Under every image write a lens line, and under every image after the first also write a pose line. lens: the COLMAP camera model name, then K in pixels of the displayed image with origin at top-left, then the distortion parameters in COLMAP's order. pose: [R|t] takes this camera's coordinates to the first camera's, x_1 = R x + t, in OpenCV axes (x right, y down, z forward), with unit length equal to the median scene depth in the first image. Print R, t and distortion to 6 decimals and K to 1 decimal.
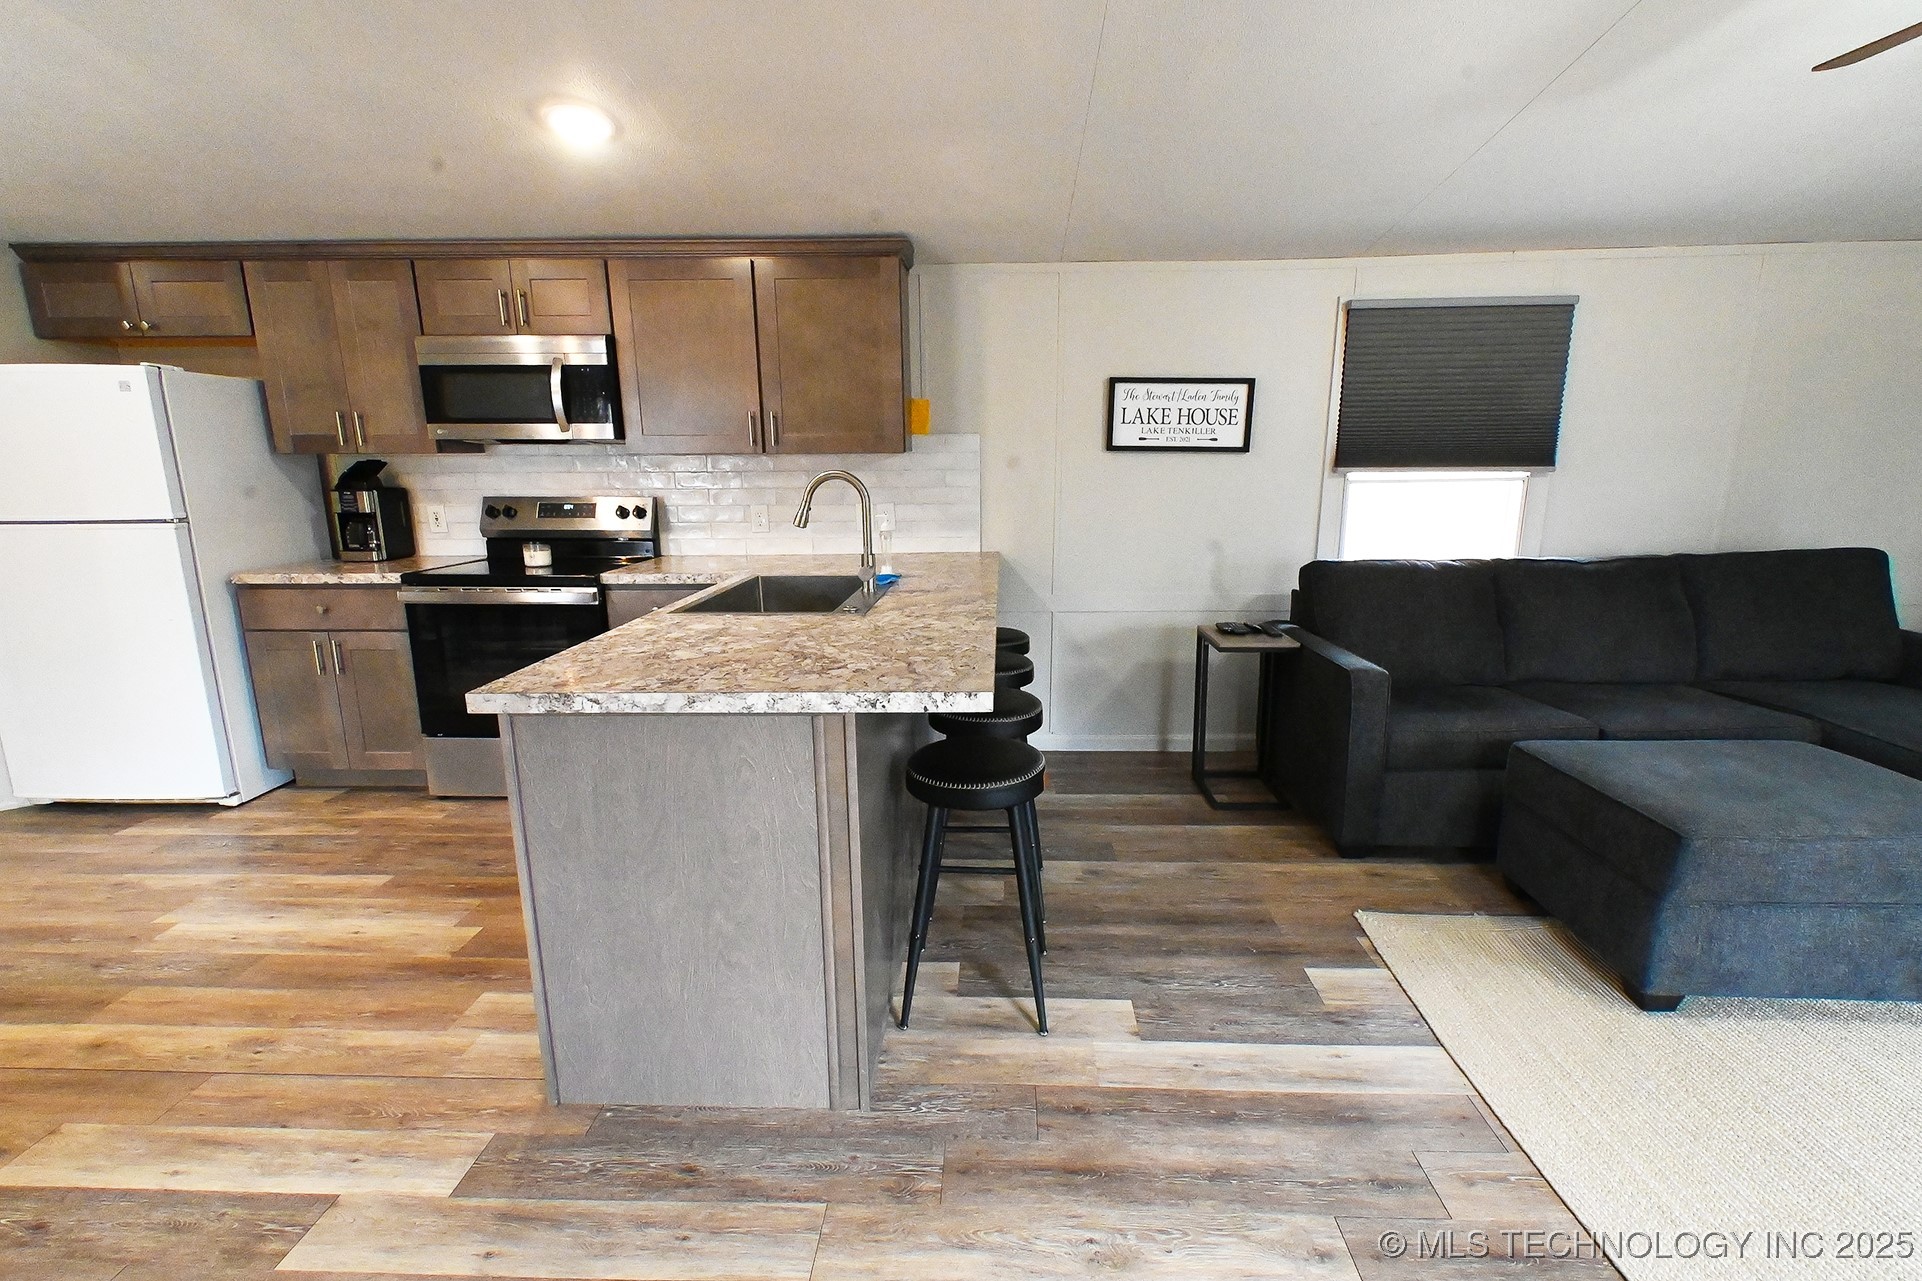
lens RADIAL K [[856.7, 0, 974.4], [0, 856.7, 639.1], [0, 0, 1]] dist [0.010469, -0.005231]
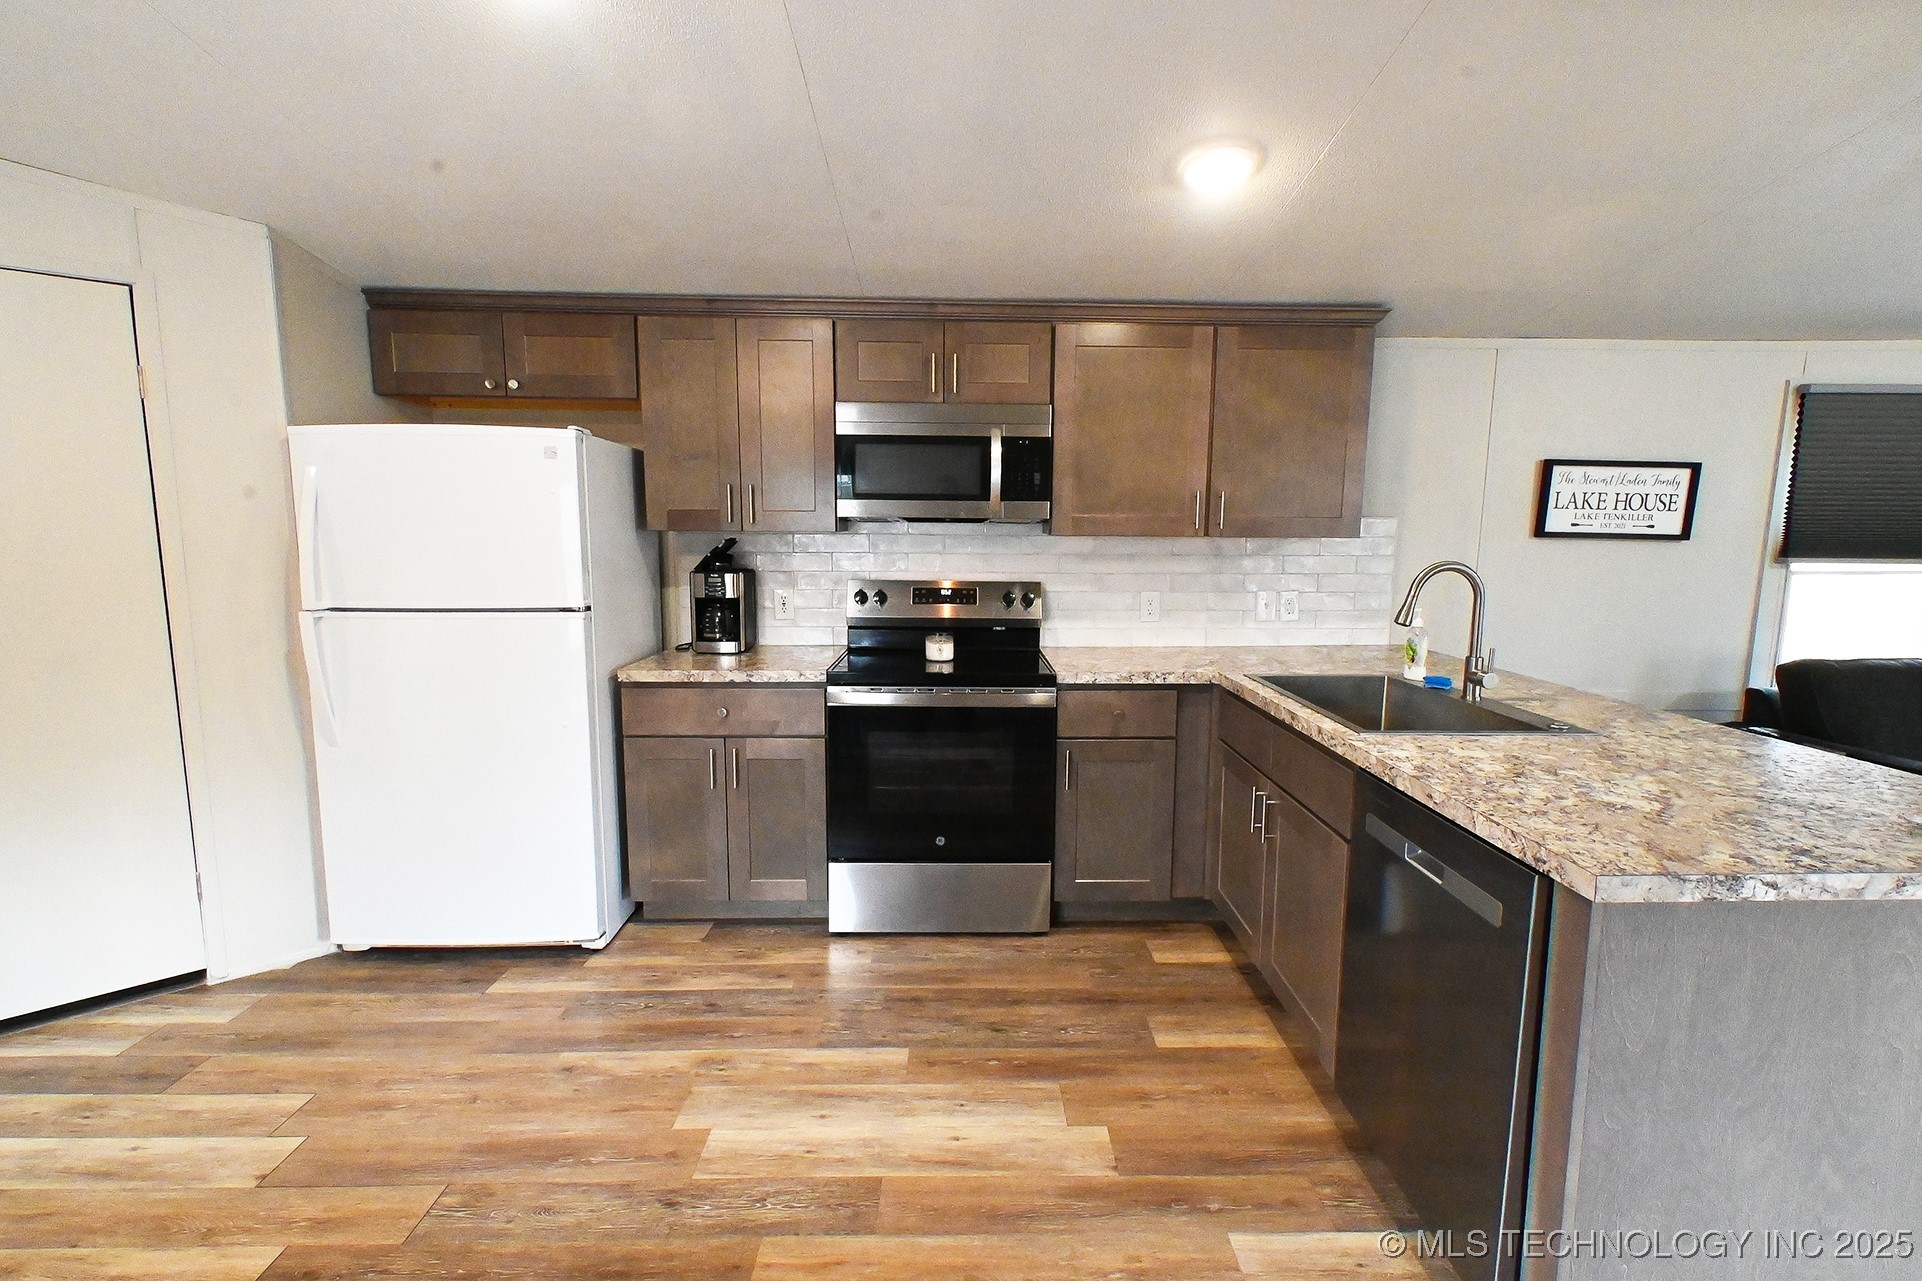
lens RADIAL K [[856.7, 0, 974.4], [0, 856.7, 639.1], [0, 0, 1]] dist [0.010469, -0.005231]
pose [[0.998536, 0.005597, 0.053800, -0.562747], [-0.001133, 0.996578, -0.082644, -0.036990], [-0.054079, 0.082462, 0.995126, 0.135458]]
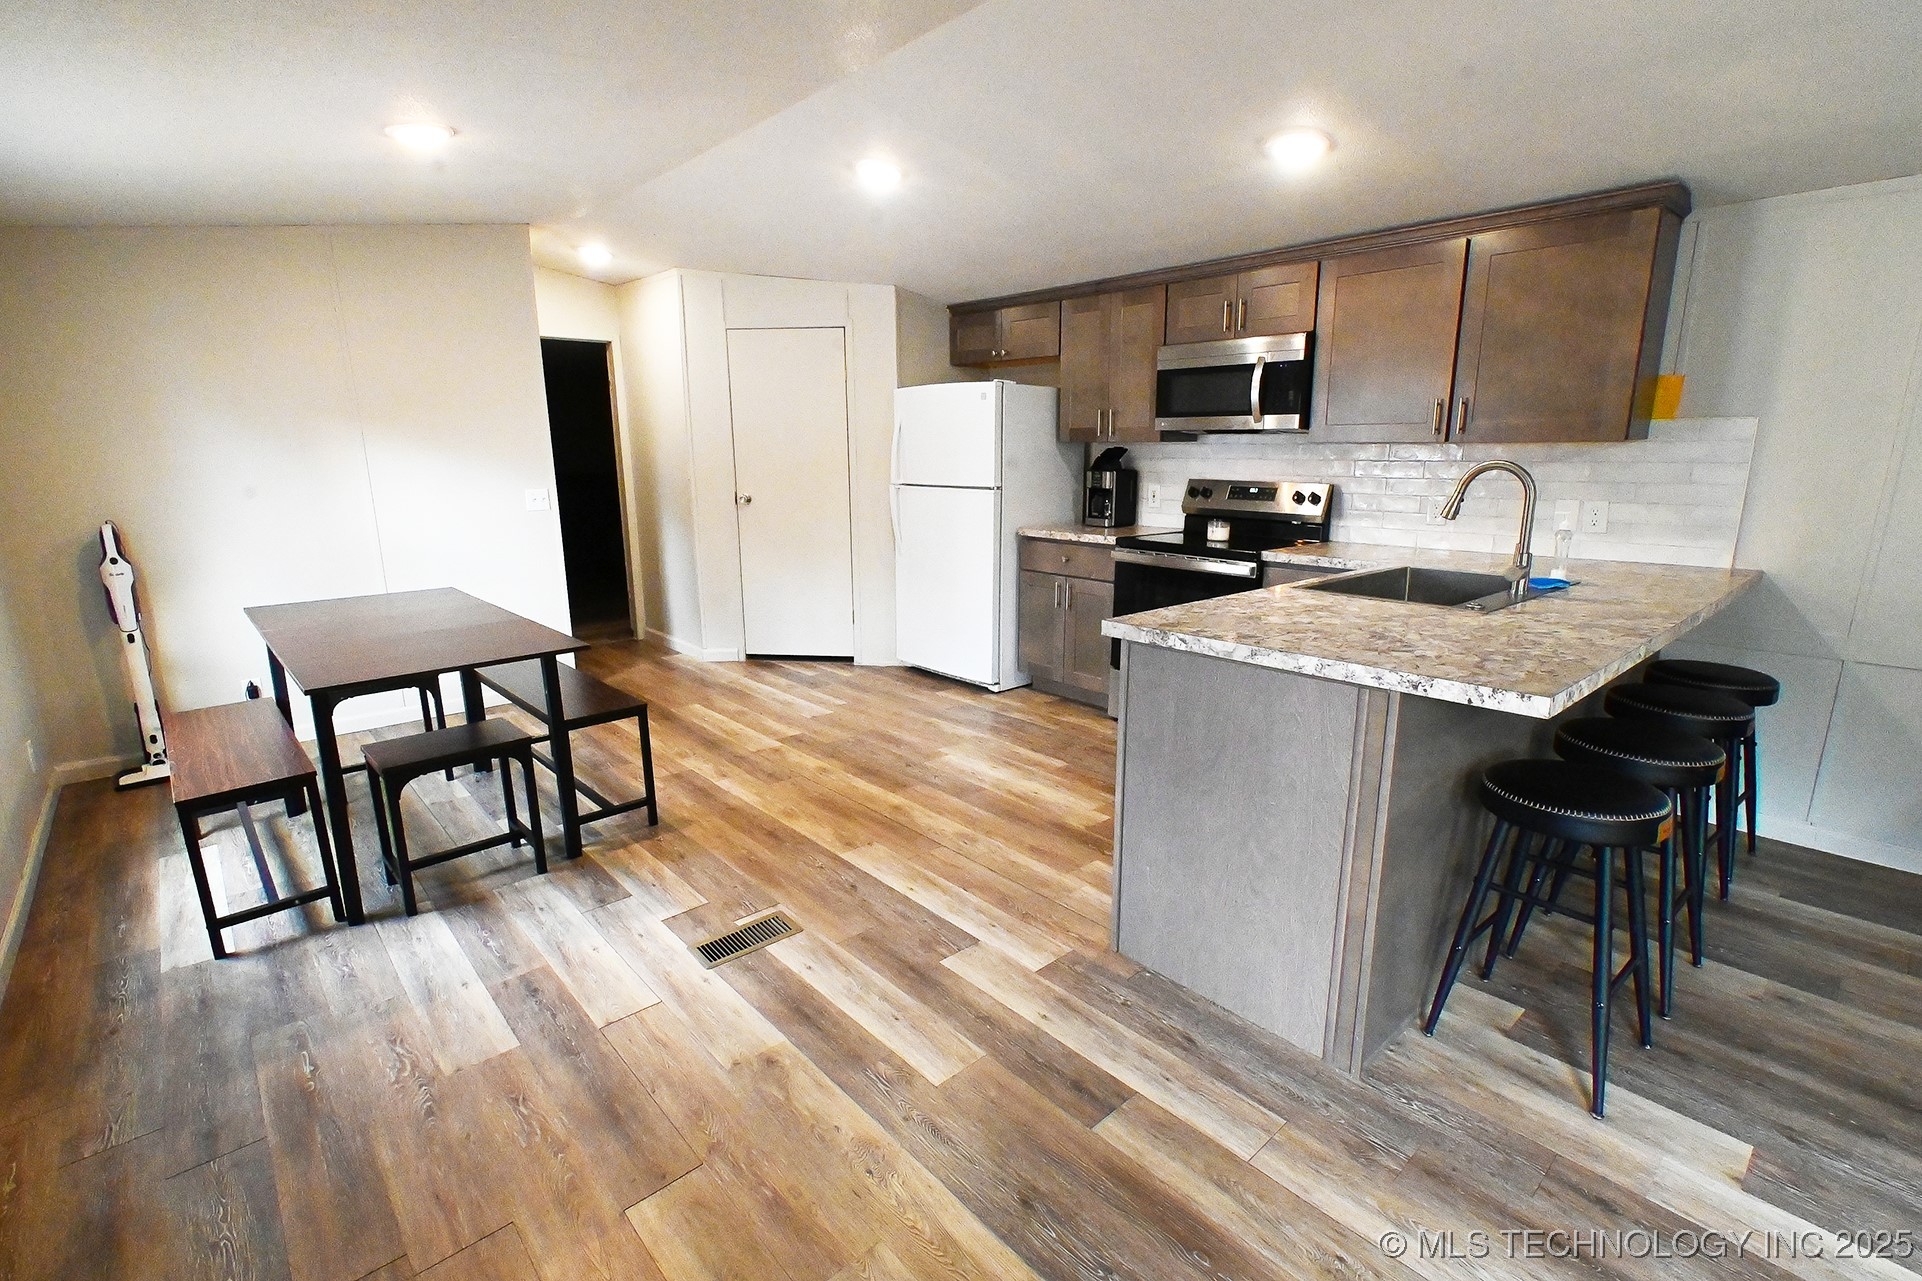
lens RADIAL K [[880.8, 0, 976.2], [0, 880.8, 638.4], [0, 0, 1]] dist [0.012467, -0.005074]
pose [[0.699164, 0.157898, -0.697308, 0.116038], [-0.153929, 0.985680, 0.068859, 0.013077], [0.698195, 0.059192, 0.713457, -0.060468]]
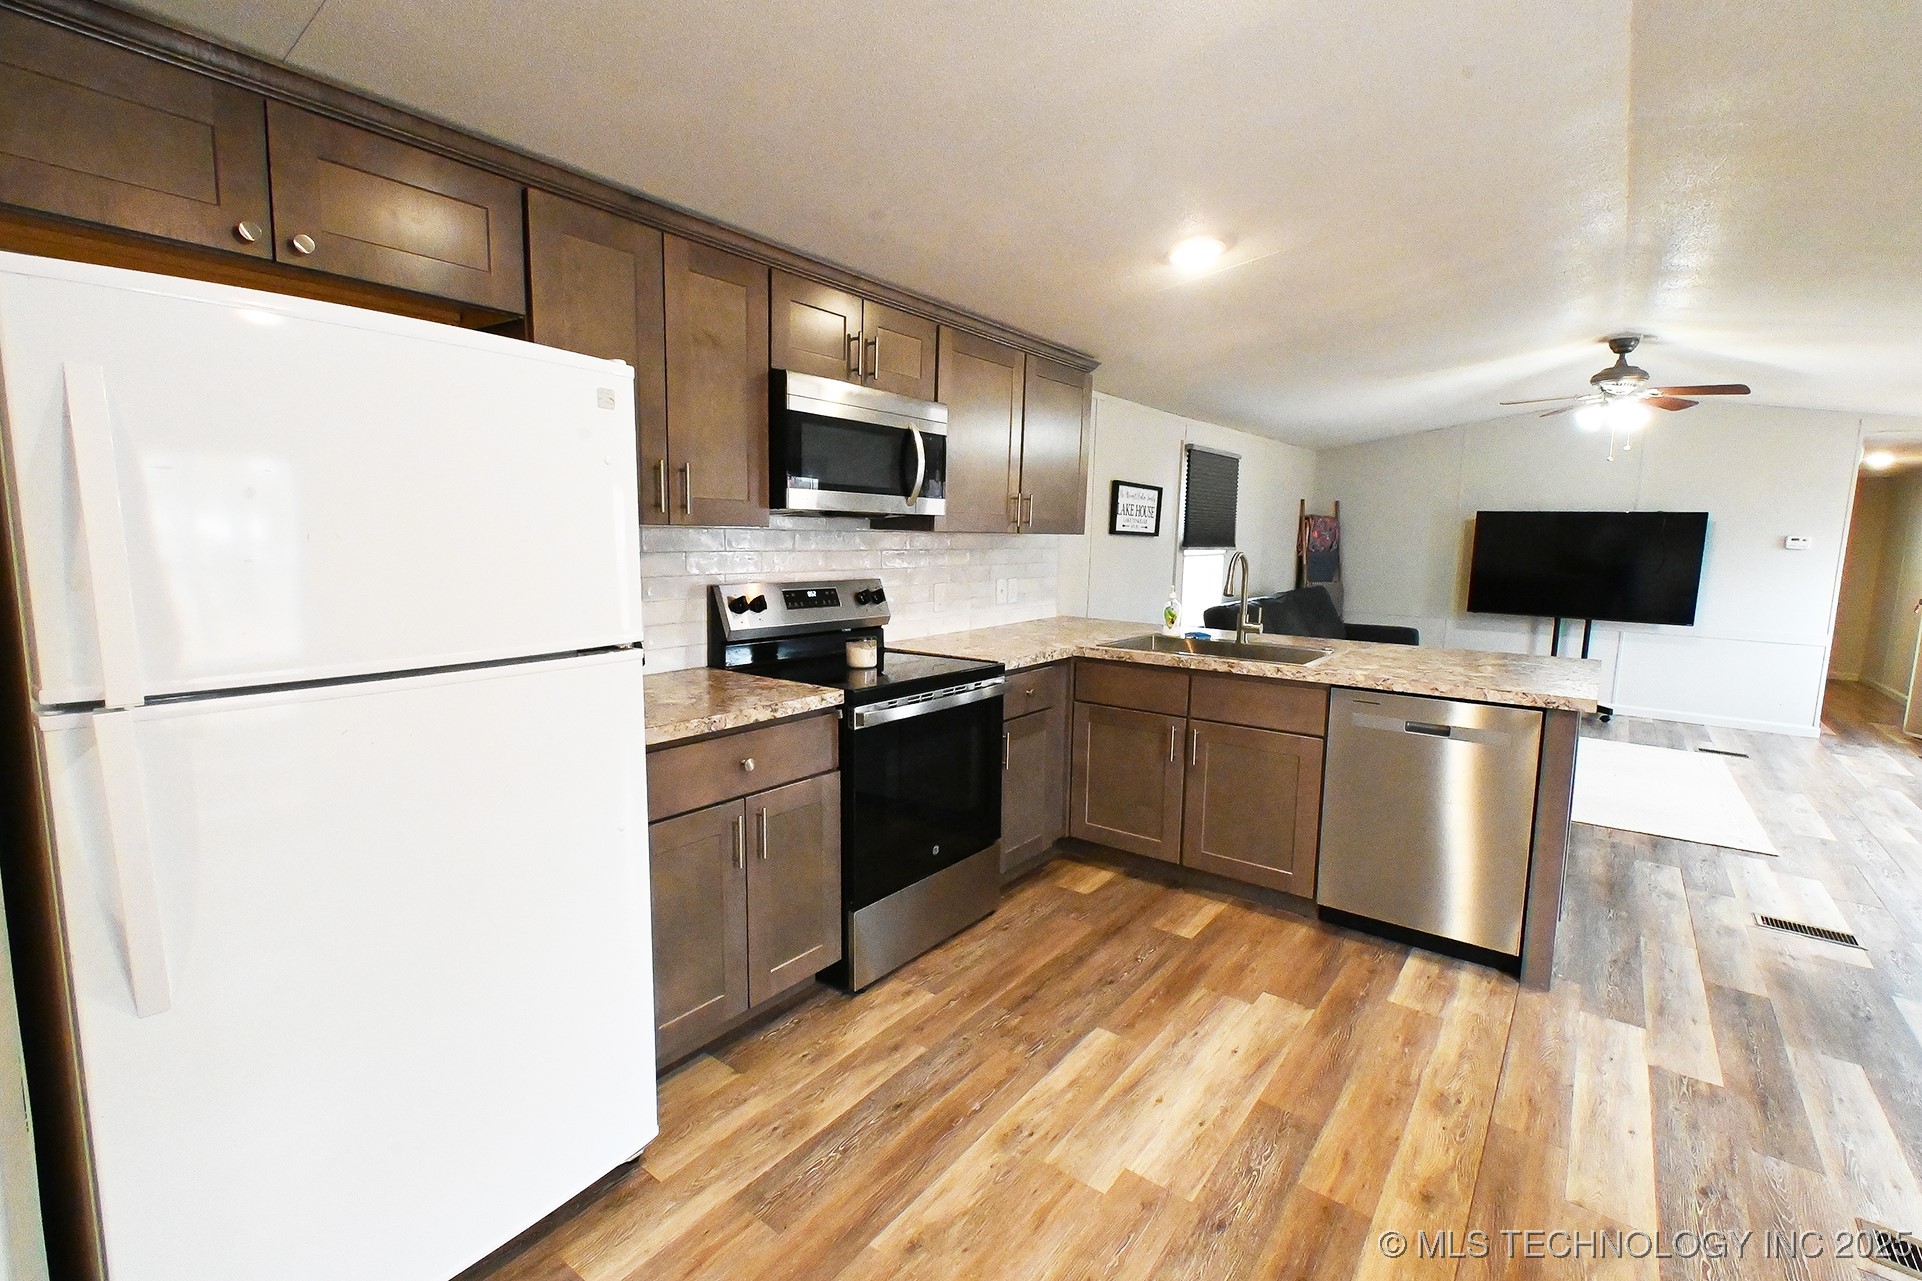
lens RADIAL K [[856.7, 0, 974.4], [0, 856.7, 639.1], [0, 0, 1]] dist [0.010469, -0.005231]
pose [[0.568149, -0.086524, 0.818364, -1.198040], [0.150693, 0.988581, -0.000098, -0.102863], [-0.809010, 0.123377, 0.574700, 0.484745]]
